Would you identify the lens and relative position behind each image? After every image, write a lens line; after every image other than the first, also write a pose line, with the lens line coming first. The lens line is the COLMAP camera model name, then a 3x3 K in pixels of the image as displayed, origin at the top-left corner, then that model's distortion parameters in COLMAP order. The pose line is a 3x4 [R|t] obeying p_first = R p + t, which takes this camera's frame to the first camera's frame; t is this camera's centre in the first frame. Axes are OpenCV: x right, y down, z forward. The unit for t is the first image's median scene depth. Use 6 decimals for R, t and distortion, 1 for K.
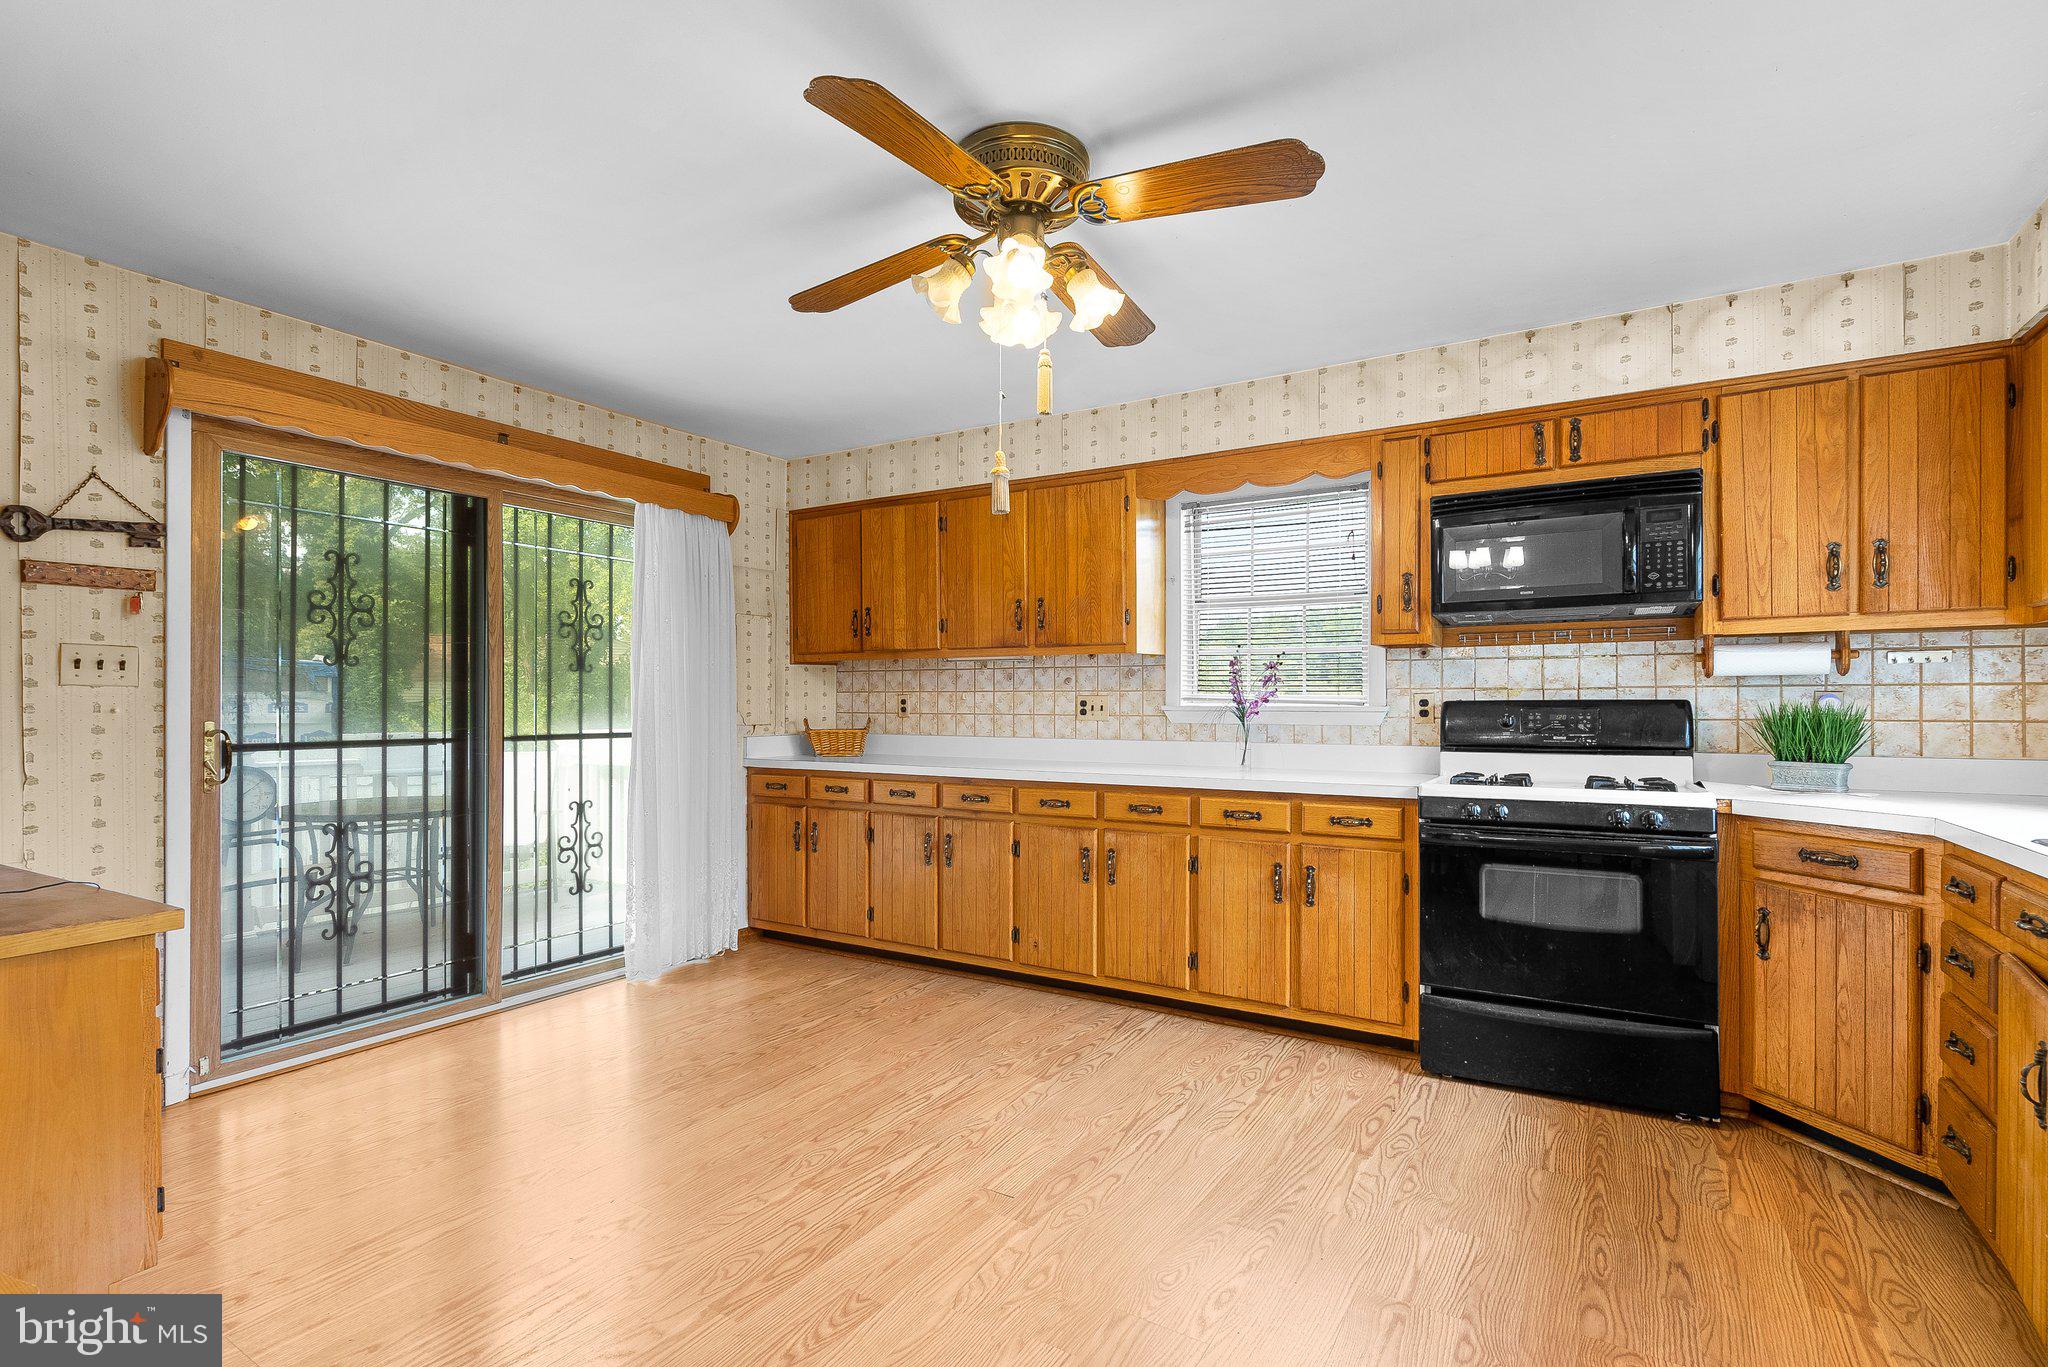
lens RADIAL K [[939.5, 0, 1030.2], [0, 939.5, 701.3], [0, 0, 1]] dist [0.000571, -0.000654]
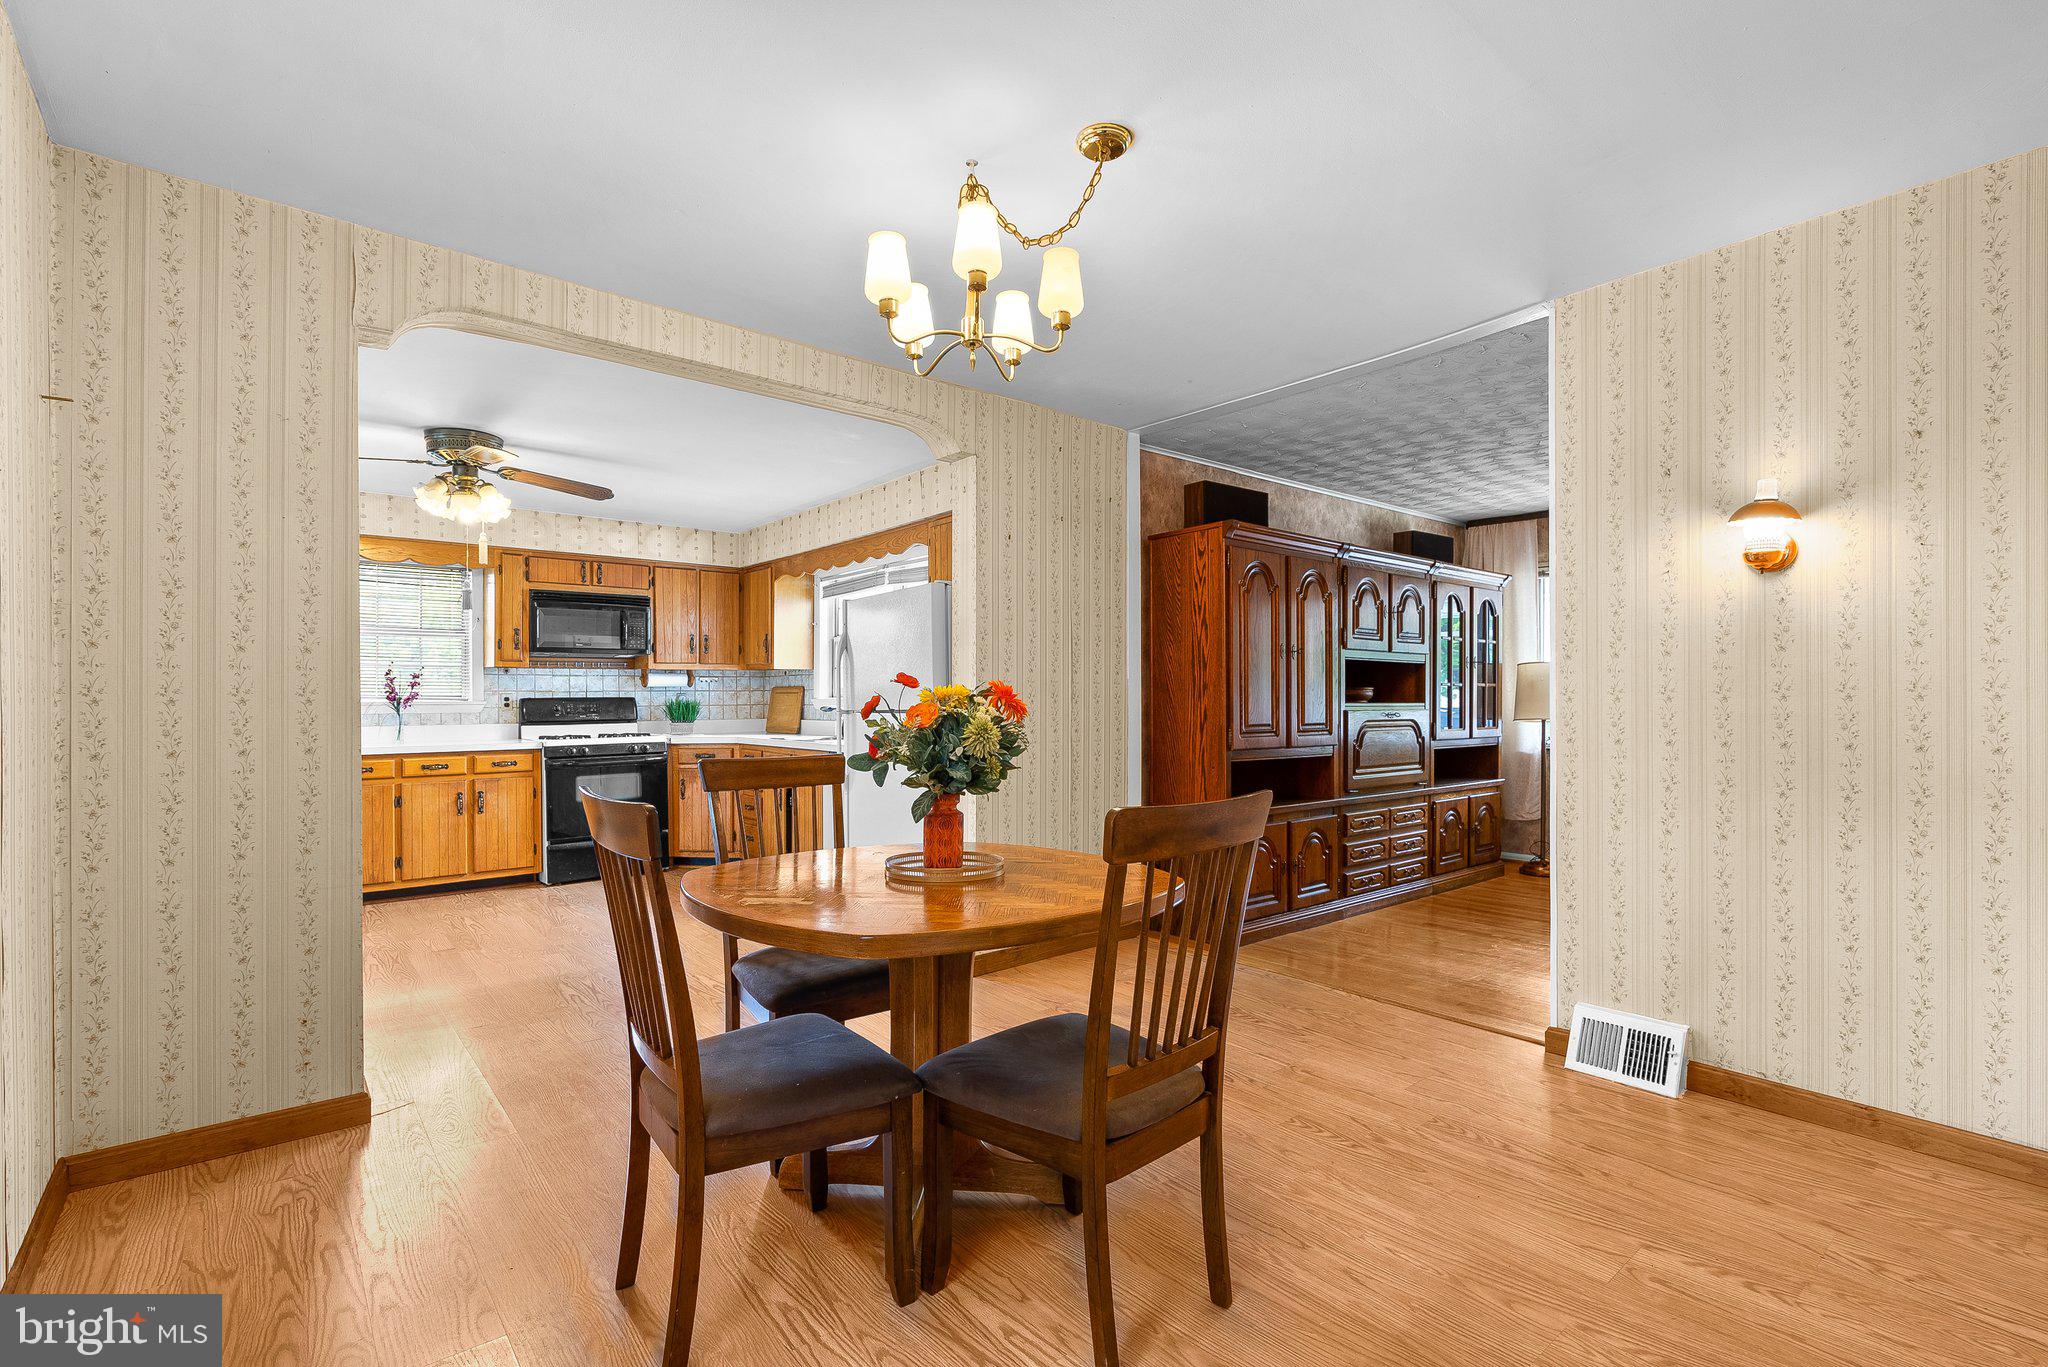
lens RADIAL K [[939.5, 0, 1000.2], [0, 939.5, 696.8], [0, 0, 1]] dist [0.000571, -0.000654]
pose [[0.348732, -0.003536, 0.937216, -0.958827], [0.000117, 0.999993, 0.003729, -0.009455], [-0.937222, -0.001191, 0.348730, -0.510435]]
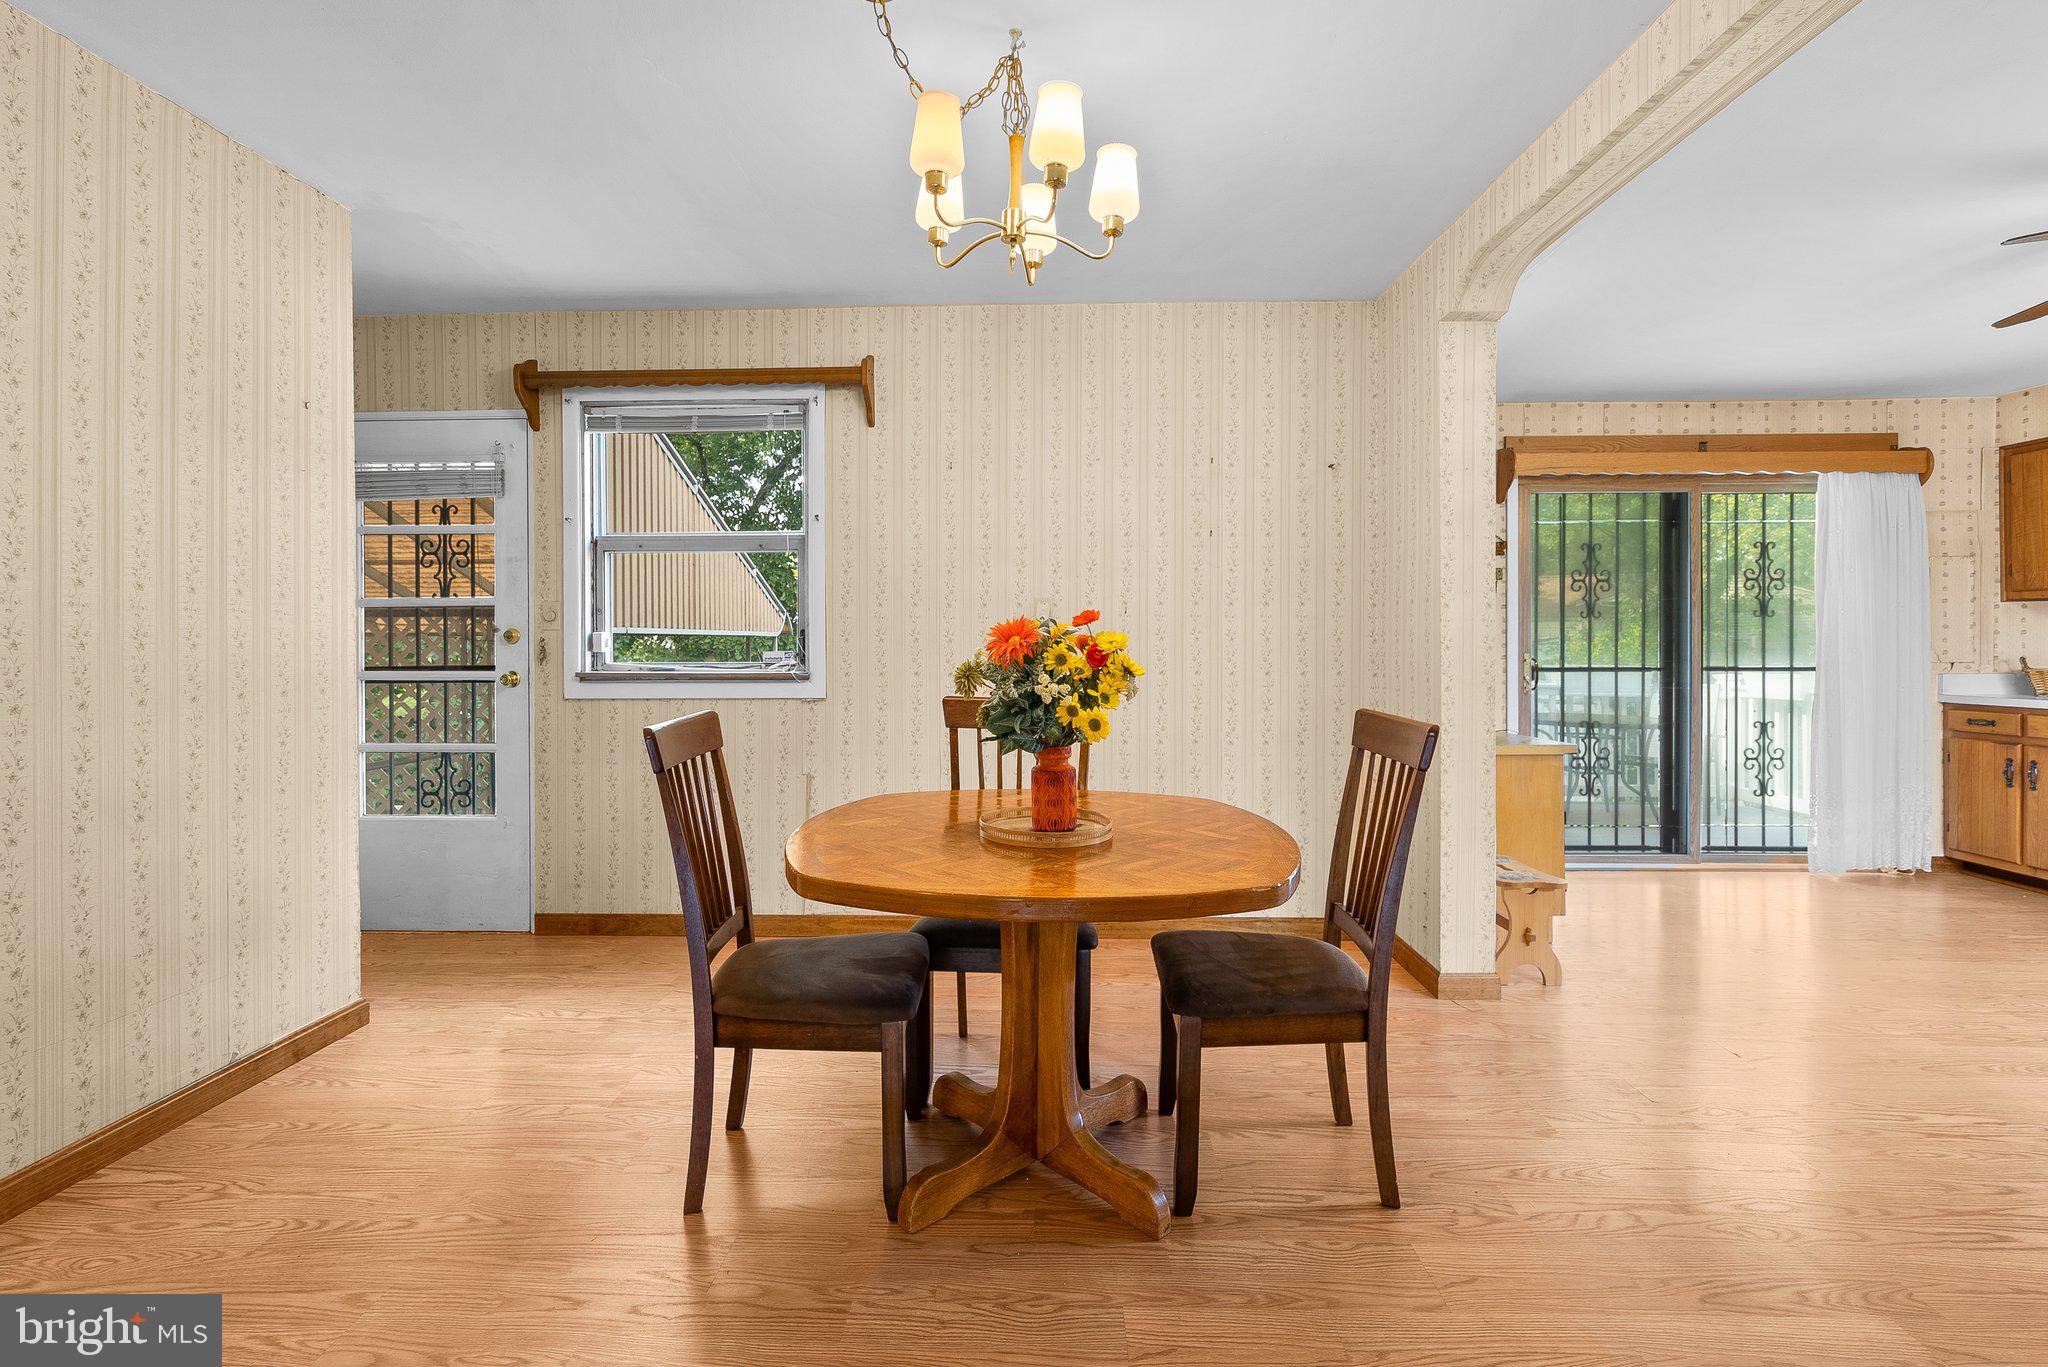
lens RADIAL K [[939.5, 0, 1031.5], [0, 939.5, 652.1], [0, 0, 1]] dist [0.000571, -0.000654]
pose [[0.491411, 0.002974, -0.870923, 0.143716], [0.004306, 0.999974, 0.005845, 0.004262], [0.870917, -0.006622, 0.491385, -0.515645]]
